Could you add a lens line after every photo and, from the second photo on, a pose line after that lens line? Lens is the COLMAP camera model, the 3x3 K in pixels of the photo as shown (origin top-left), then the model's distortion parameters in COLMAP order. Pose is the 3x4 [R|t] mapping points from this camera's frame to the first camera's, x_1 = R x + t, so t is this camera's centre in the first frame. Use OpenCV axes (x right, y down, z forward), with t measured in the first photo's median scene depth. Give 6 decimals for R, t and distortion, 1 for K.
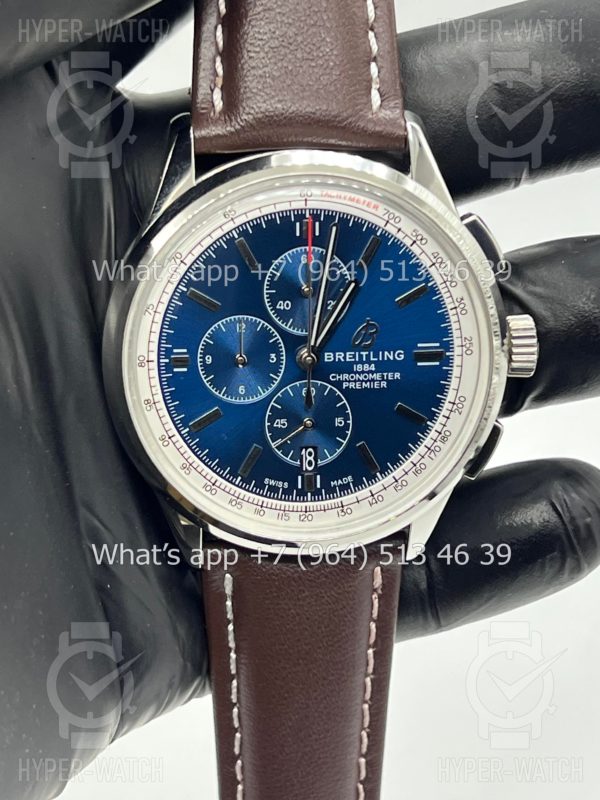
lens RADIAL K [[1978.6, 0, 286.2], [0, 1978.6, 392.9], [0, 0, 1]] dist [0.260448, 0.000000]
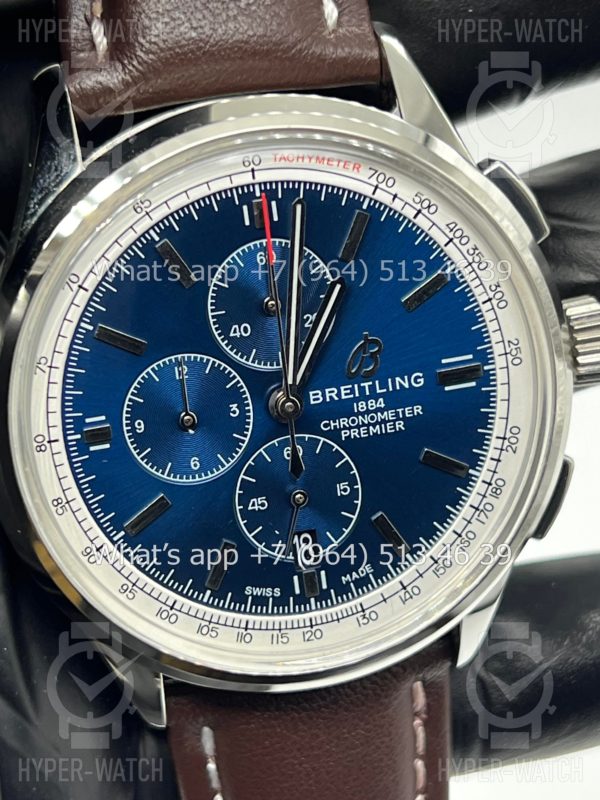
lens RADIAL K [[1978.6, 0, 297.5], [0, 1978.6, 395.3], [0, 0, 1]] dist [0.260448, 0.000000]
pose [[0.988119, -0.137581, 0.068497, -0.030740], [0.136397, 0.990417, 0.021688, -0.034176], [-0.070824, -0.012087, 0.997416, 0.325897]]
